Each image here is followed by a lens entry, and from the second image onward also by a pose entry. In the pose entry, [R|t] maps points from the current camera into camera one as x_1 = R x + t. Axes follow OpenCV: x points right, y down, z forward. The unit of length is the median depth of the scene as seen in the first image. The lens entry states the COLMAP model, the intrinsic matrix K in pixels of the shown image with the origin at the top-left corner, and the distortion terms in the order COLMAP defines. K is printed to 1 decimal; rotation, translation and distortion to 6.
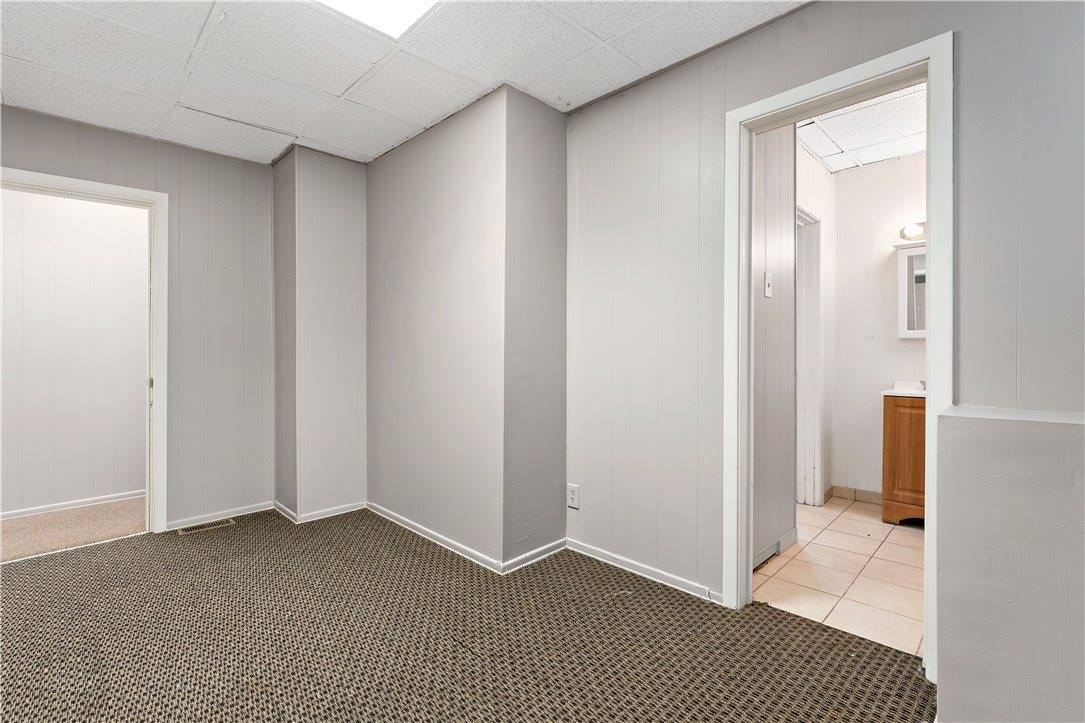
lens RADIAL K [[486.5, 0, 547.9], [0, 486.5, 358.0], [0, 0, 1]] dist [-0.000271, 0.000329]
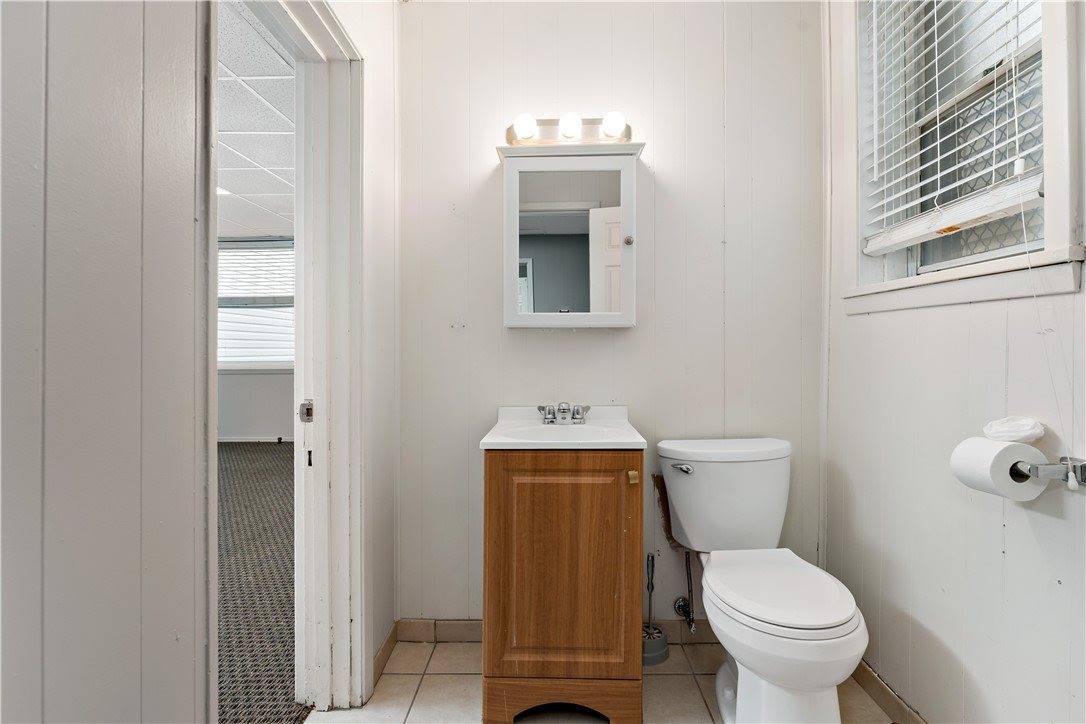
lens RADIAL K [[487.0, 0, 547.9], [0, 487.0, 360.7], [0, 0, 1]] dist [-0.000271, 0.000329]
pose [[0.727114, 0.007138, 0.686480, 0.432068], [0.007094, 0.999814, -0.017910, 0.003334], [-0.686480, 0.017893, 0.726928, 0.644780]]
